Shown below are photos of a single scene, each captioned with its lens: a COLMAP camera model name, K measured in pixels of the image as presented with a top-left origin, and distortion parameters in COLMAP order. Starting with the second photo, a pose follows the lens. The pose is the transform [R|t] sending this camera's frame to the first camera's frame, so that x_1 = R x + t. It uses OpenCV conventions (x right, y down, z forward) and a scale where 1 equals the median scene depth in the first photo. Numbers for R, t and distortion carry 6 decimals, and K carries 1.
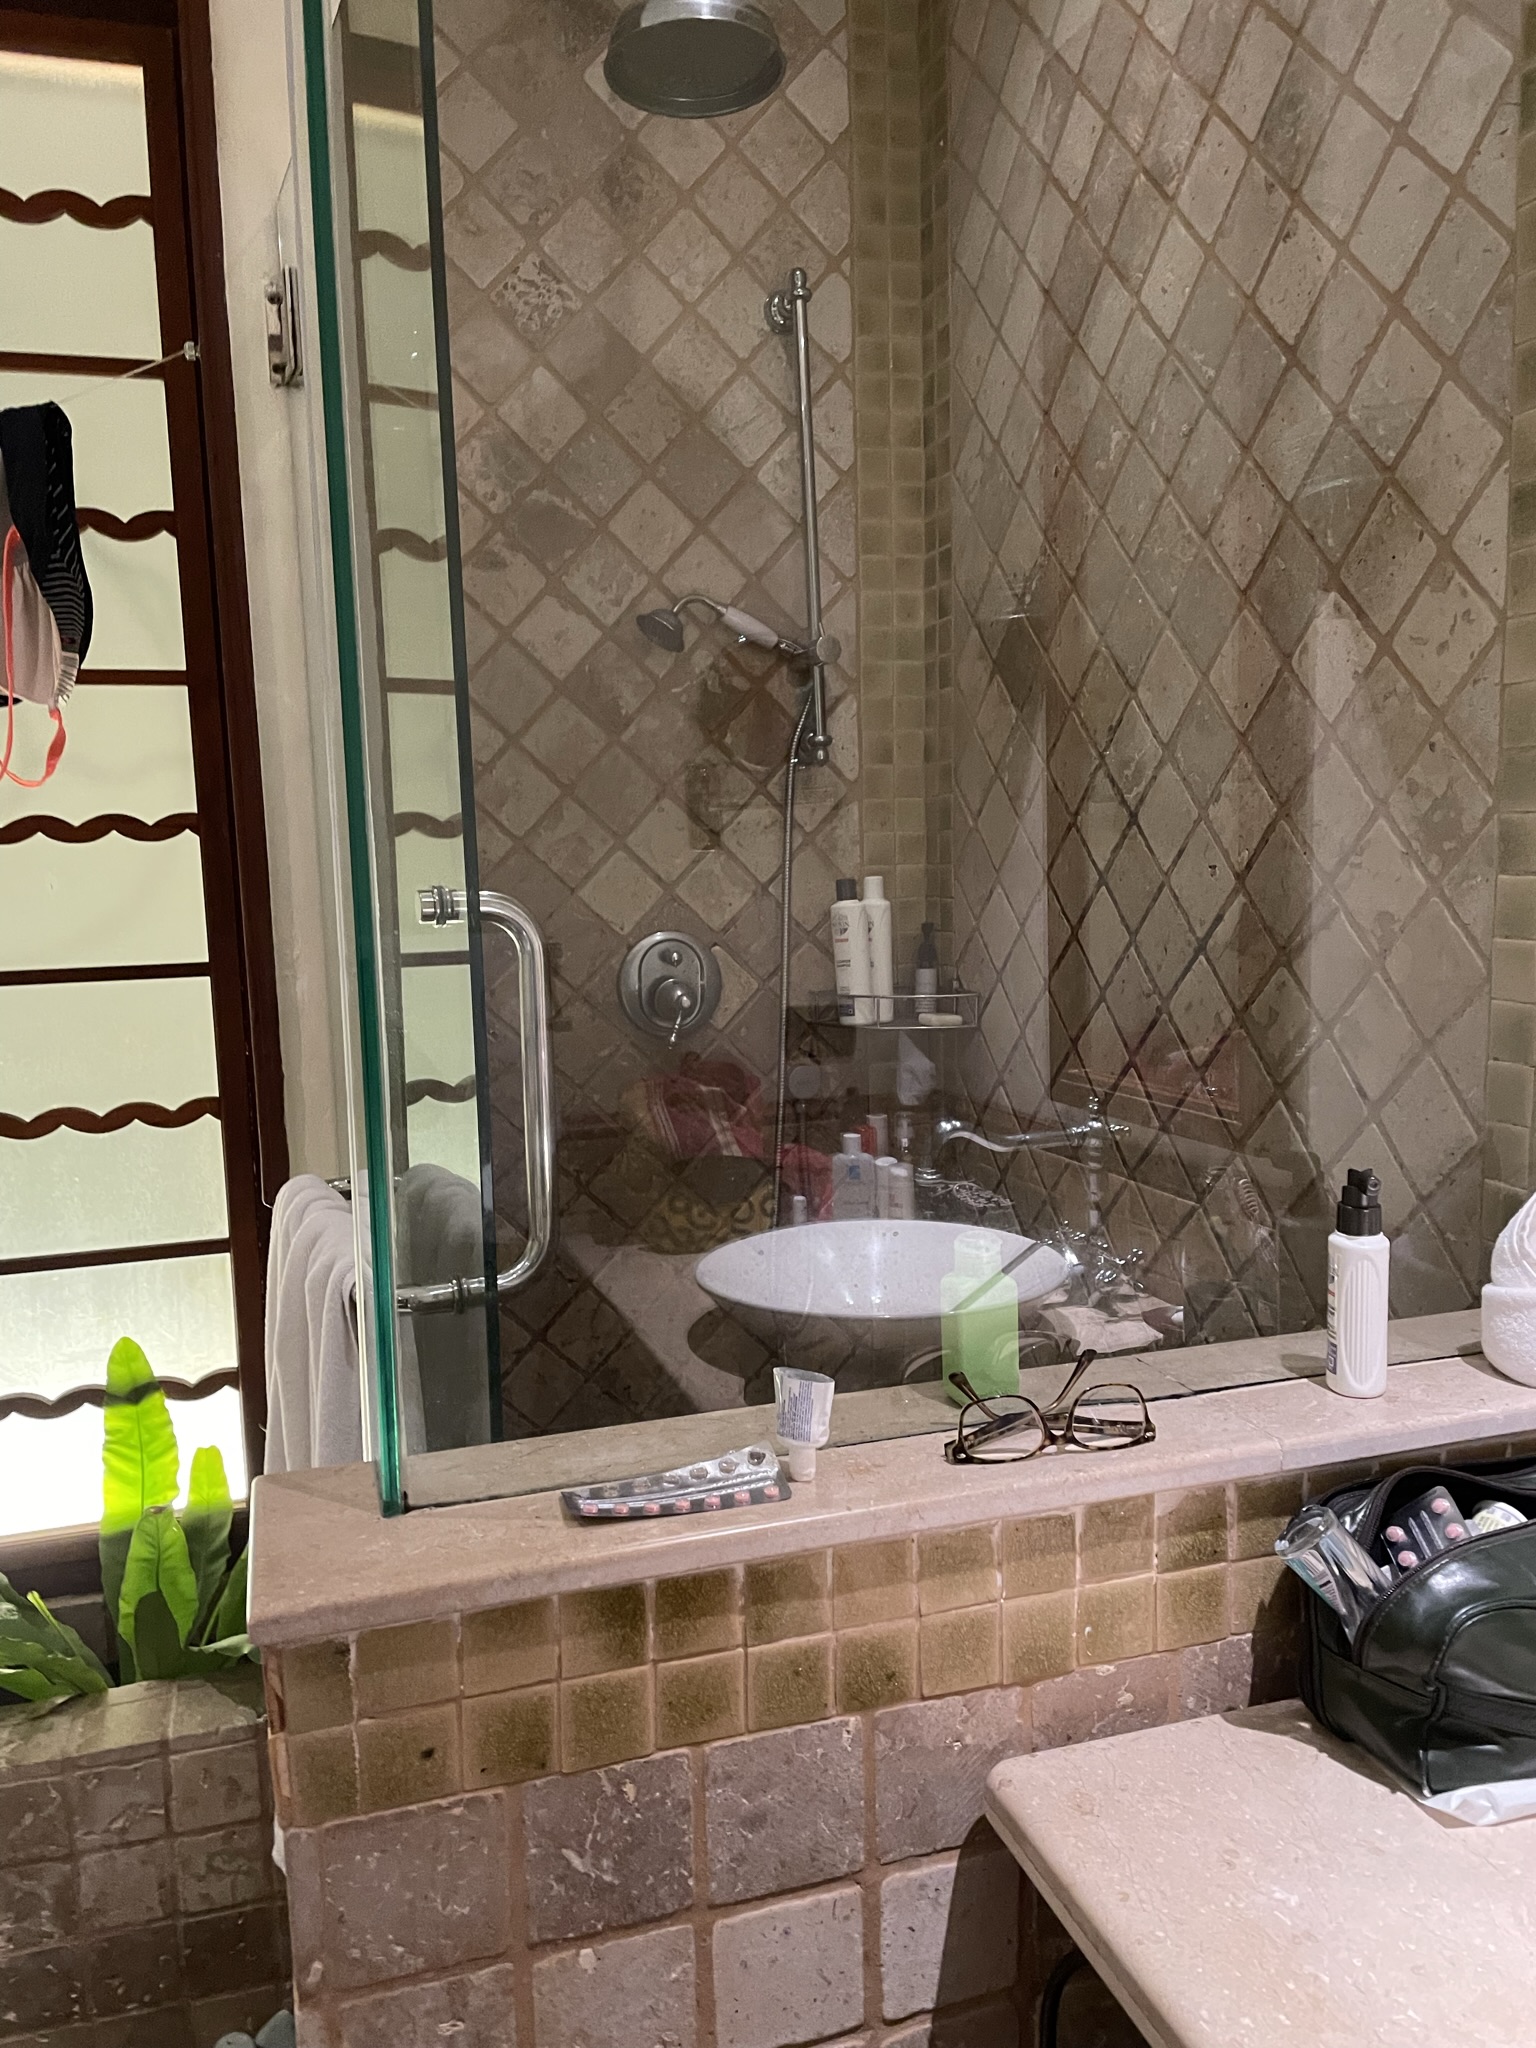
lens RADIAL K [[1562.5, 0, 787.5], [0, 1562.5, 1018.9], [0, 0, 1]] dist [0.058939, -0.073609]
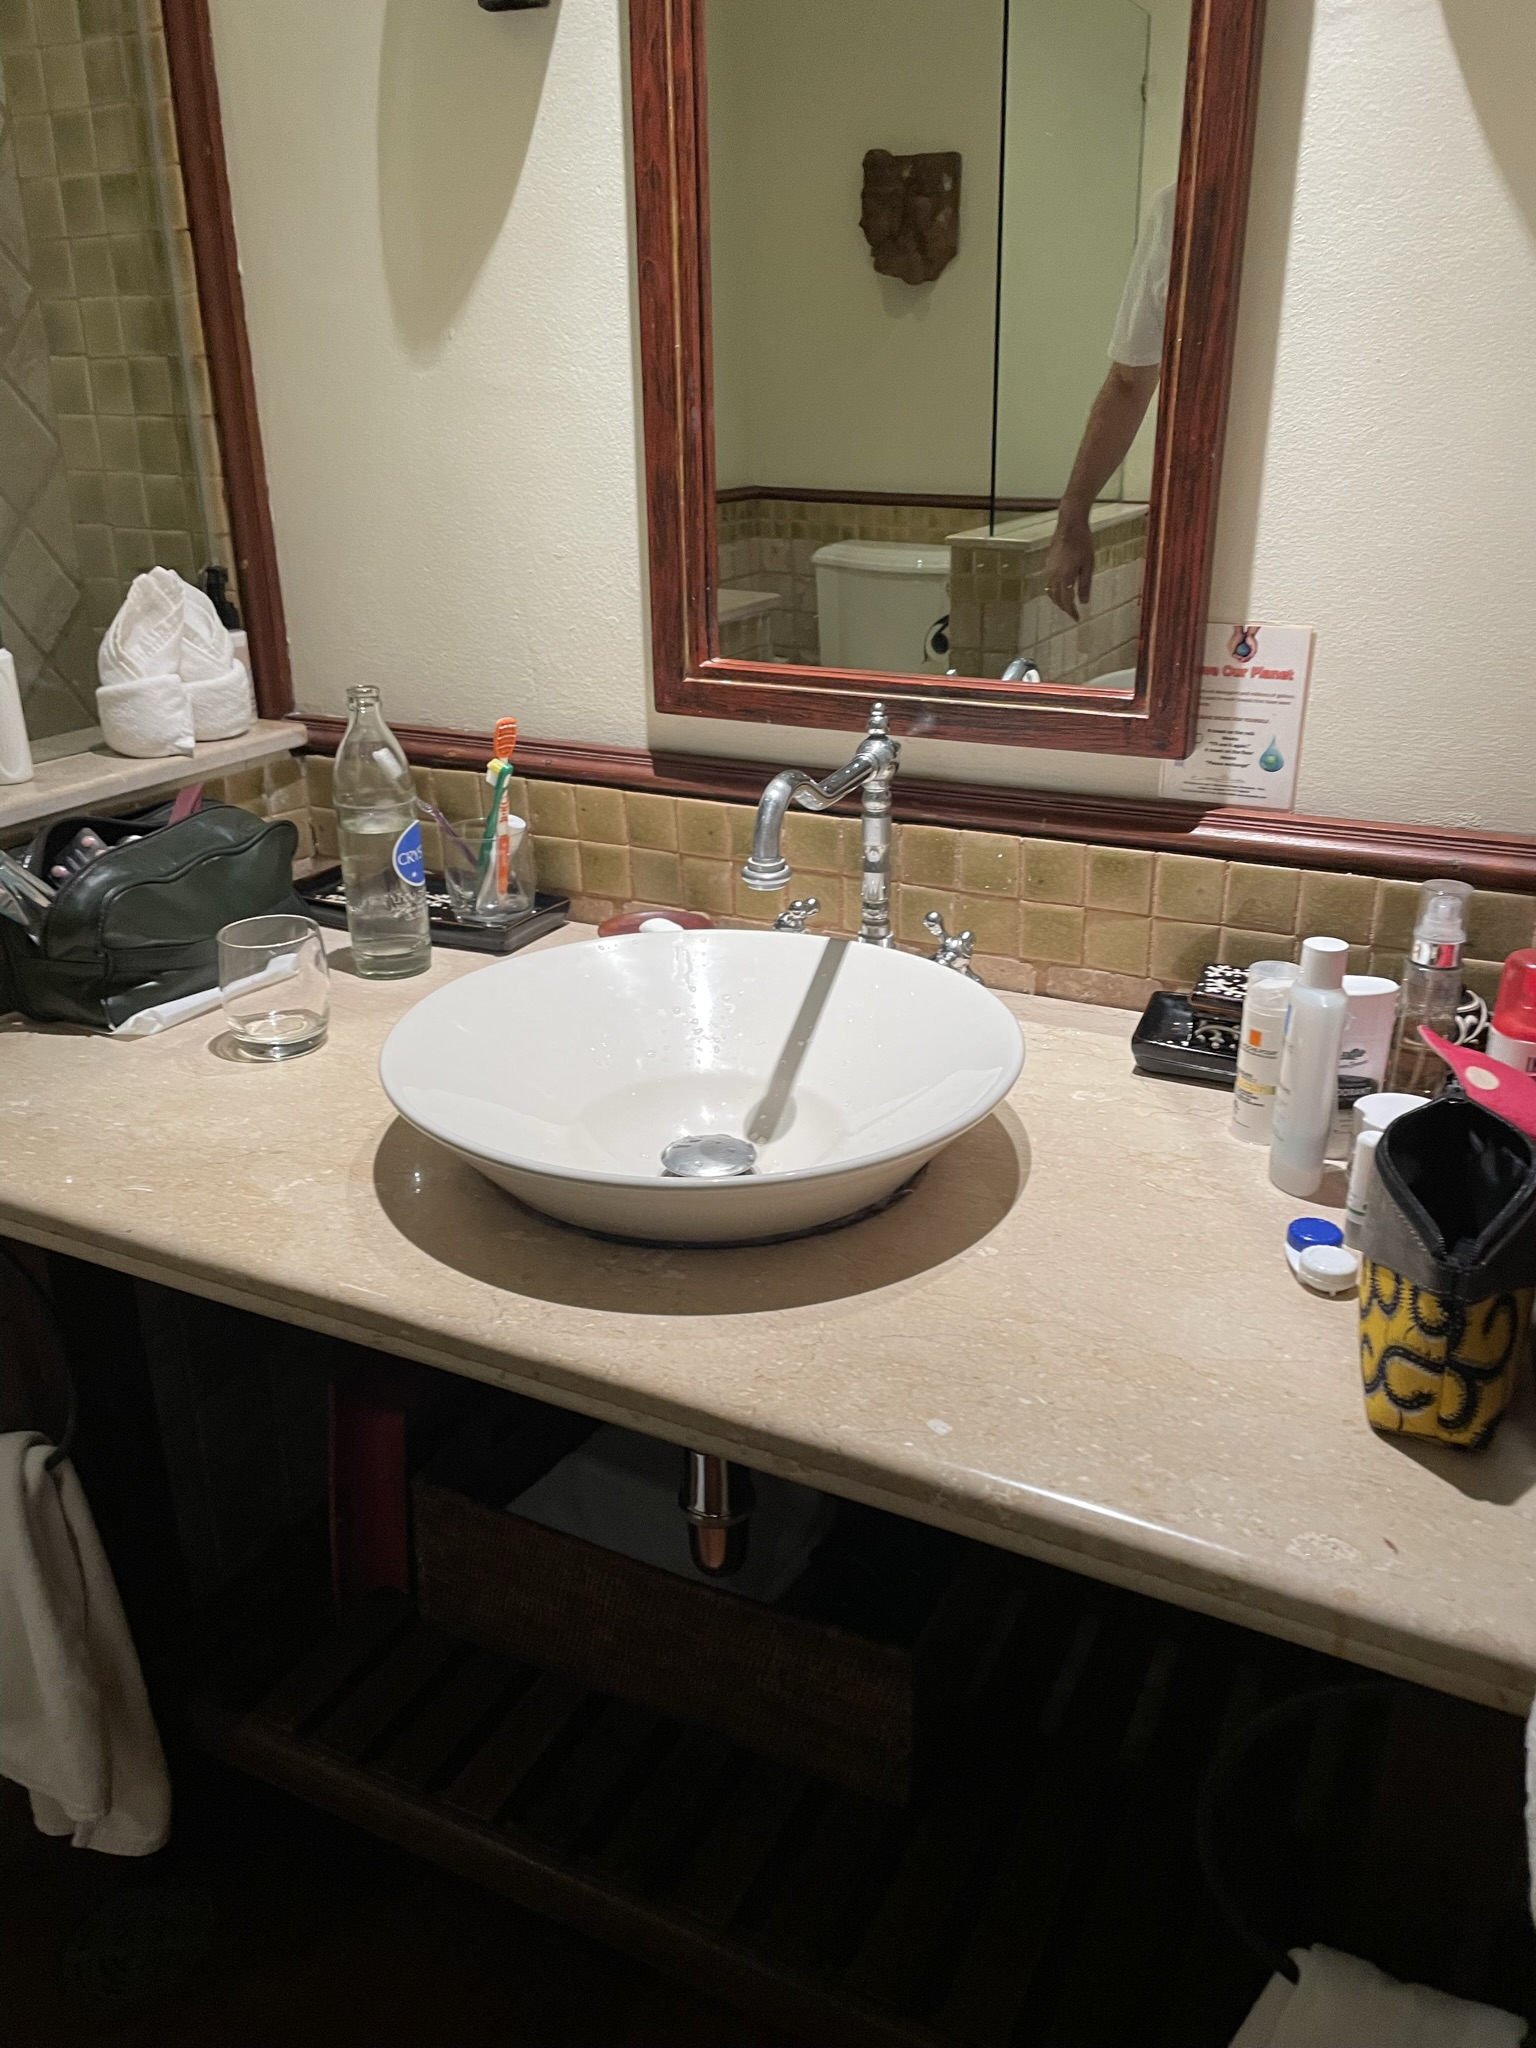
lens RADIAL K [[1562.5, 0, 769.9], [0, 1562.5, 1026.2], [0, 0, 1]] dist [0.058939, -0.073609]
pose [[0.703356, -0.251016, 0.665042, -0.105878], [0.078423, 0.957266, 0.278373, 0.131640], [-0.706499, -0.143641, 0.692984, -0.350645]]
